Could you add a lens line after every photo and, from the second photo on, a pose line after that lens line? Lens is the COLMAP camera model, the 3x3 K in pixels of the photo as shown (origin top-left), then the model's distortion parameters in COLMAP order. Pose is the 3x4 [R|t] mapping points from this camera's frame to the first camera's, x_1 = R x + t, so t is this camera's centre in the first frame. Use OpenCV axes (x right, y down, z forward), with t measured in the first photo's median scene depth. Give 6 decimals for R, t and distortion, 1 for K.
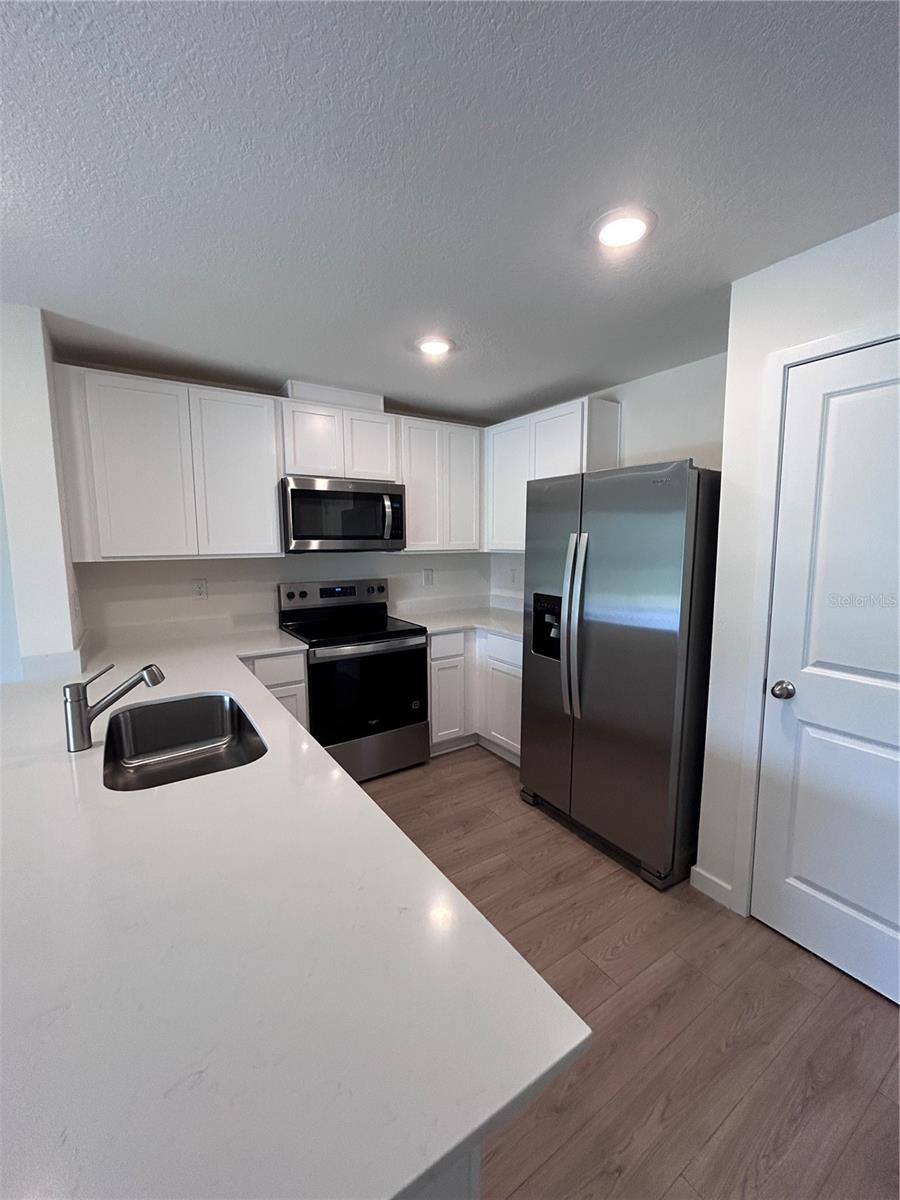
lens RADIAL K [[487.9, 0, 450.3], [0, 487.9, 597.3], [0, 0, 1]] dist [-0.002358, 0.000506]
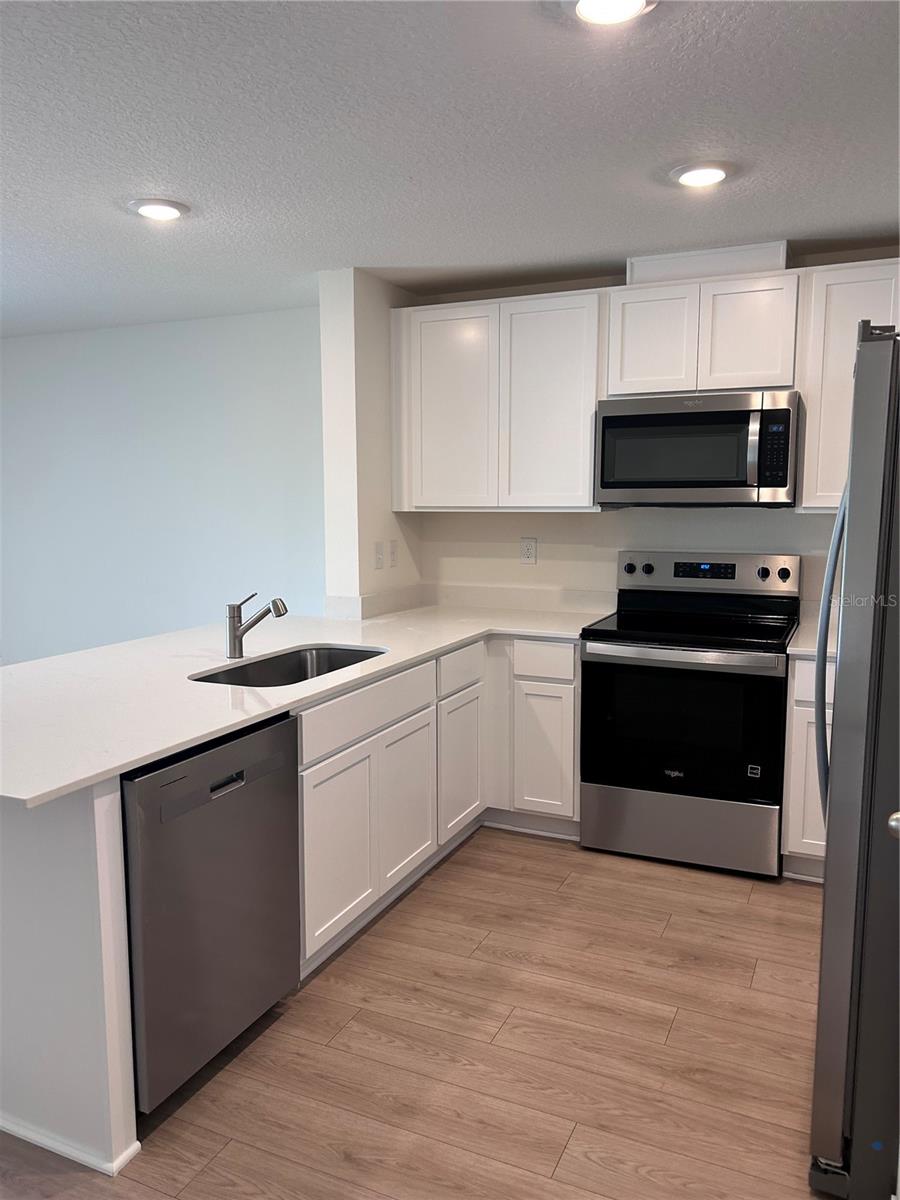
lens RADIAL K [[897.8, 0, 444.9], [0, 897.8, 604.6], [0, 0, 1]] dist [0.077115, -0.099437]
pose [[0.522959, 0.108790, -0.845387, 0.697886], [-0.099958, 0.992805, 0.065926, -0.012429], [0.846477, 0.050027, 0.530070, 0.114547]]
